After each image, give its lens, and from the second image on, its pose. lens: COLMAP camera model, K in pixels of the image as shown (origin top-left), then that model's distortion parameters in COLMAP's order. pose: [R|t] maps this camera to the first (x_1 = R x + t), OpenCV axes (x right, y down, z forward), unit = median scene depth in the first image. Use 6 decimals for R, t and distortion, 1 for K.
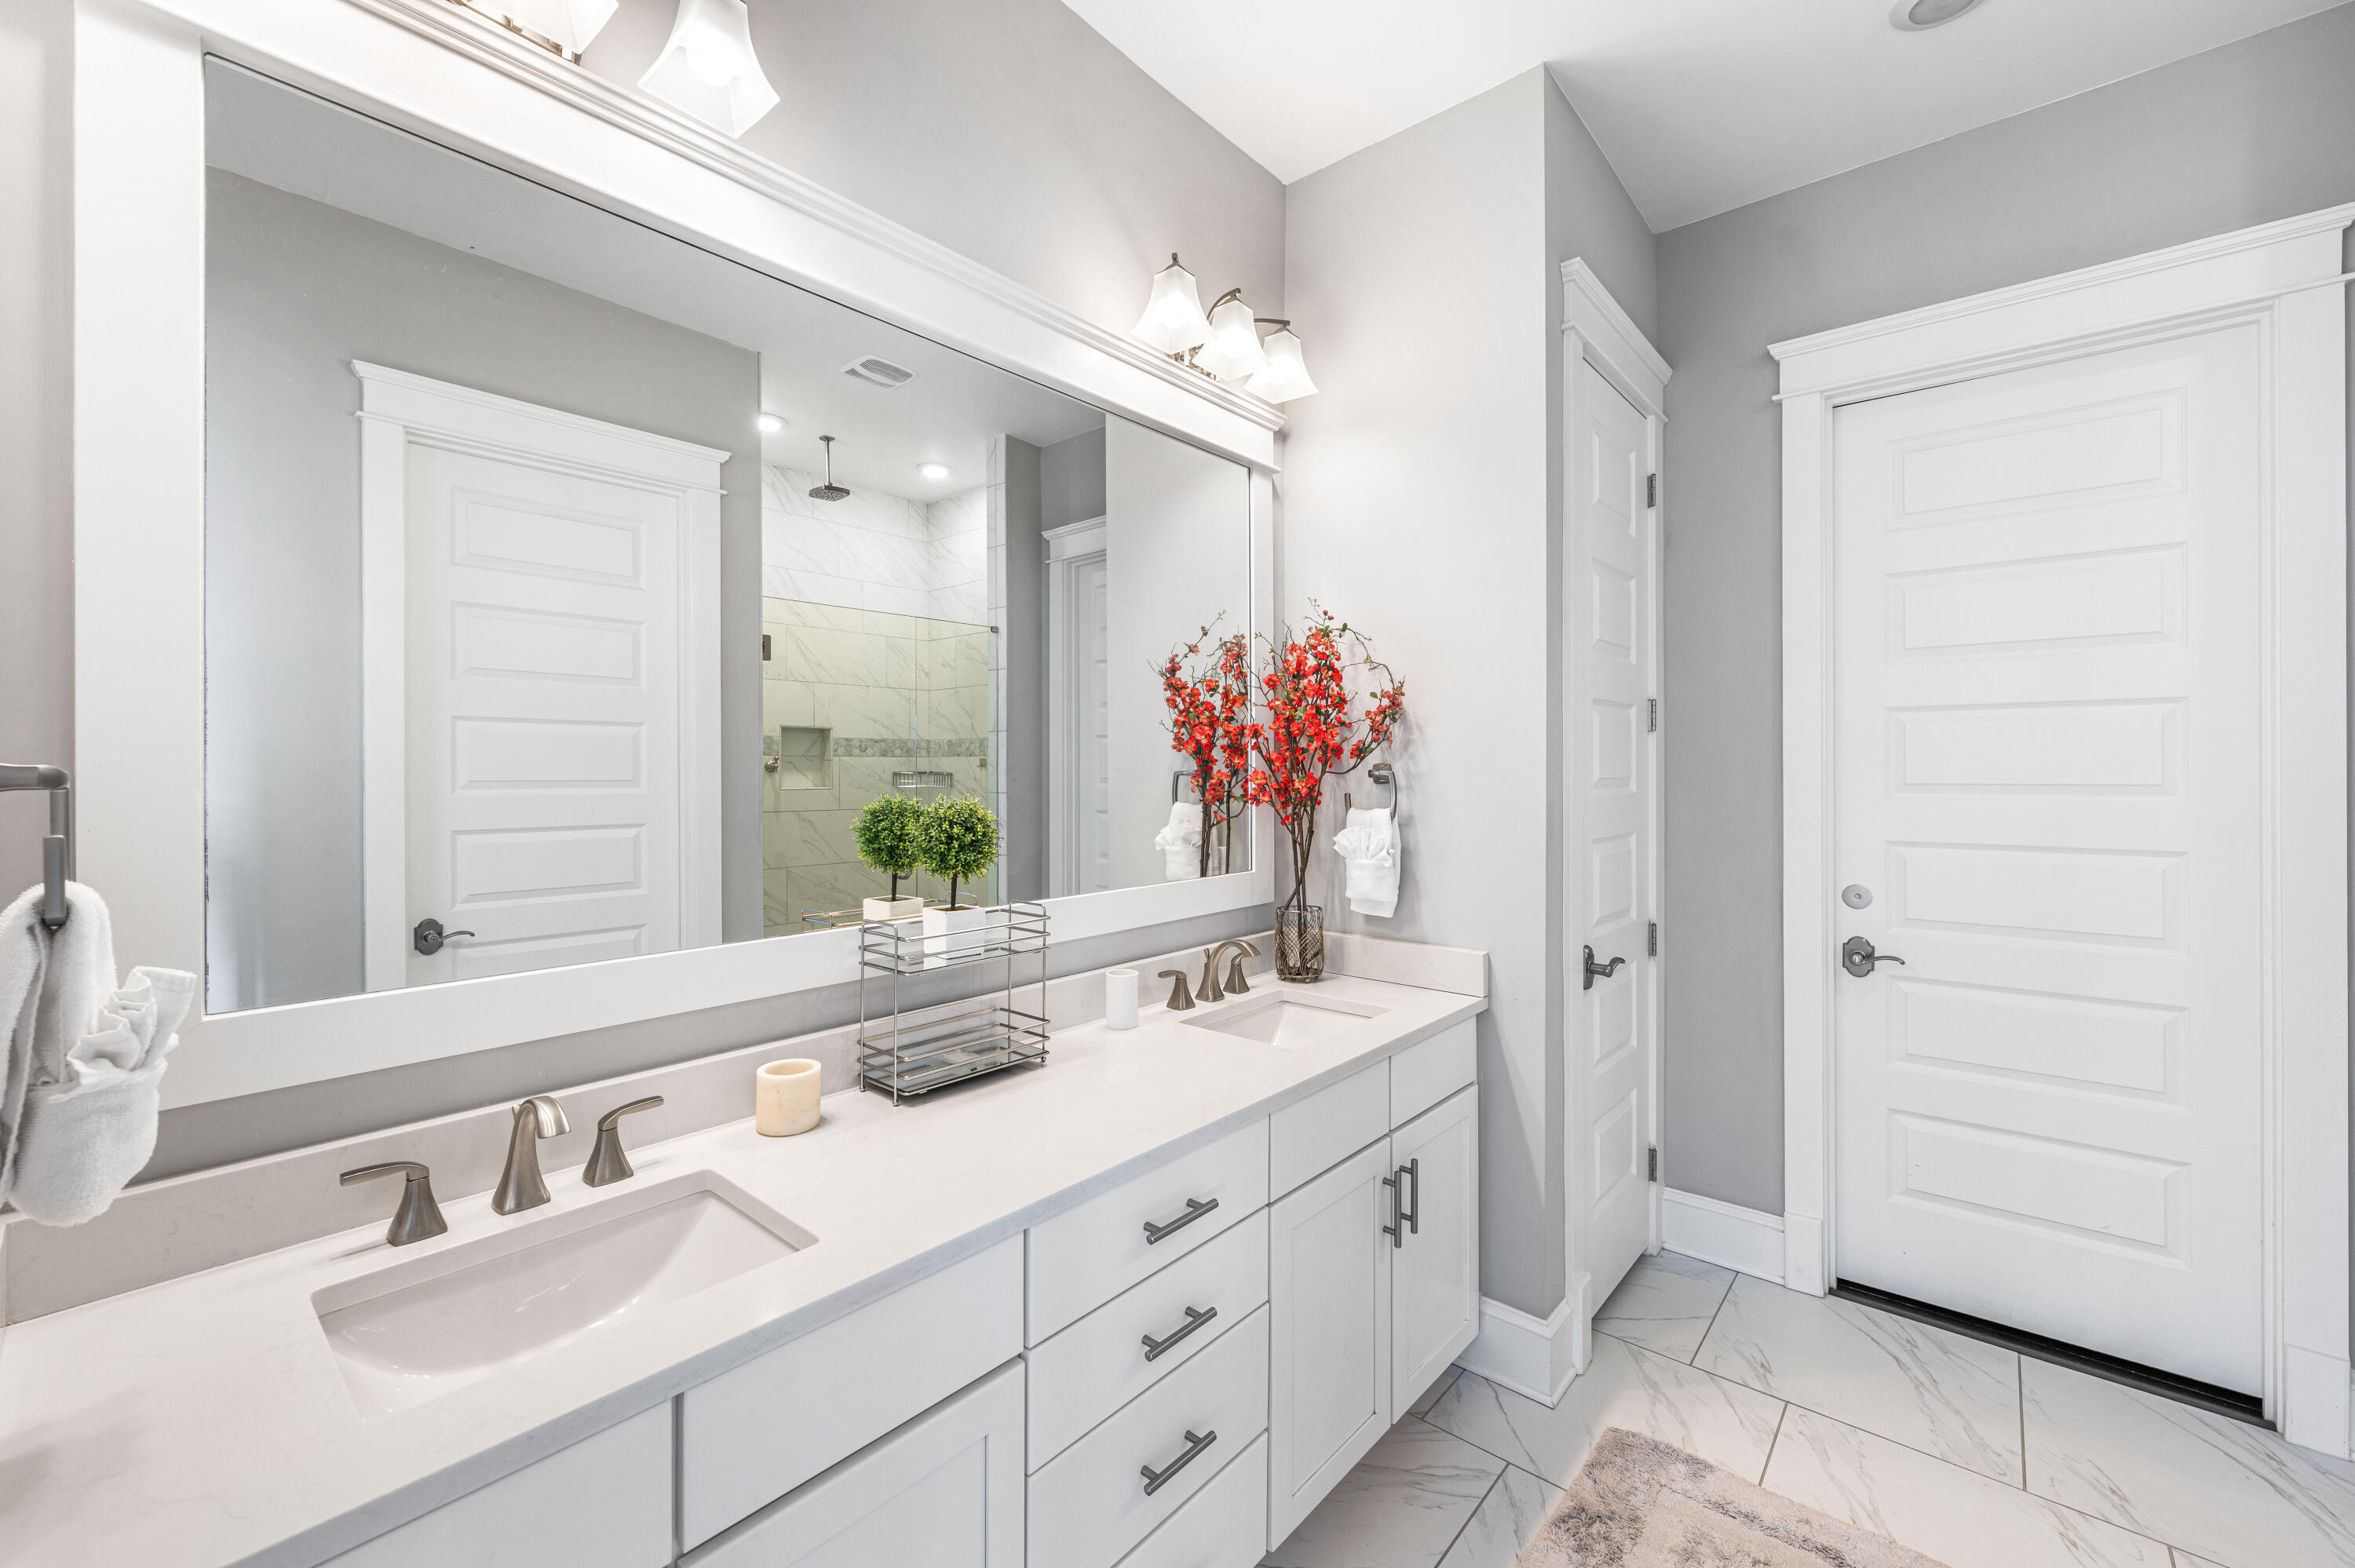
lens RADIAL K [[946.3, 0, 1187.8], [0, 946.3, 766.6], [0, 0, 1]] dist [0.003650, 0.000280]
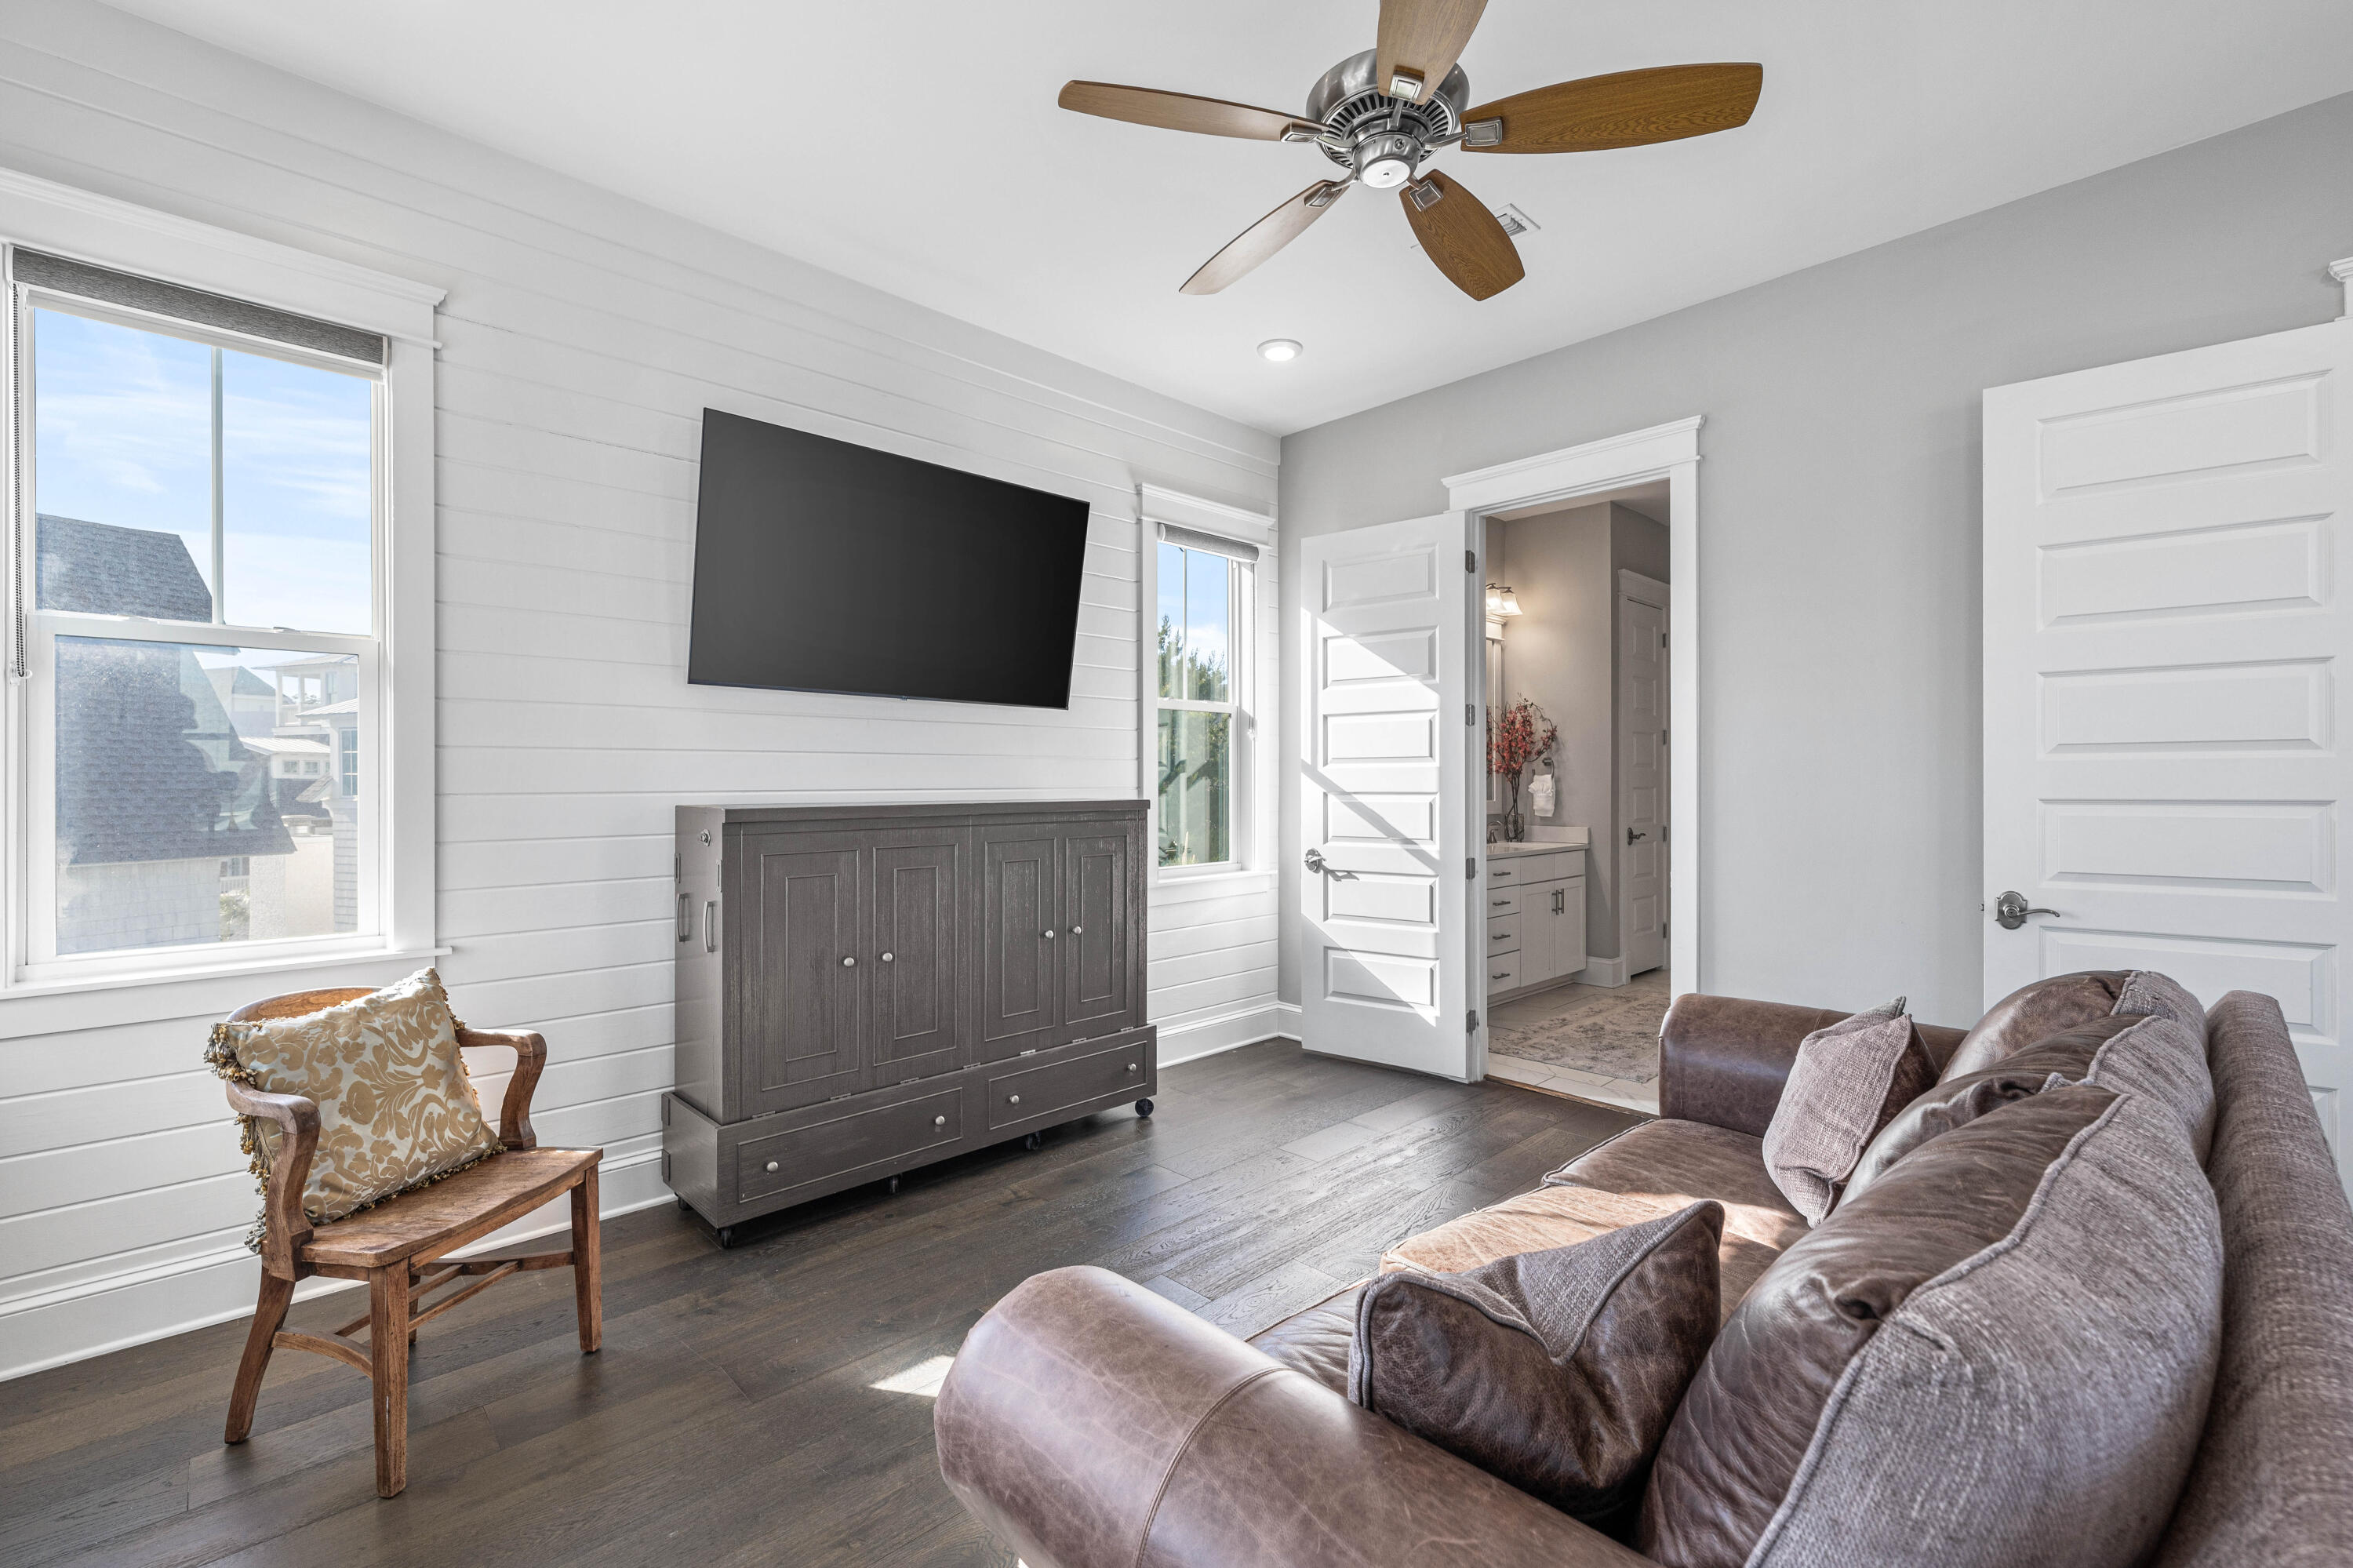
lens RADIAL K [[1007.5, 0, 1182.8], [0, 1007.5, 769.1], [0, 0, 1]] dist [0.003631, -0.000419]
pose [[0.995267, -0.004824, -0.097056, -0.512755], [0.006258, 0.999876, 0.014472, -0.017681], [0.096974, -0.015011, 0.995174, -1.812428]]
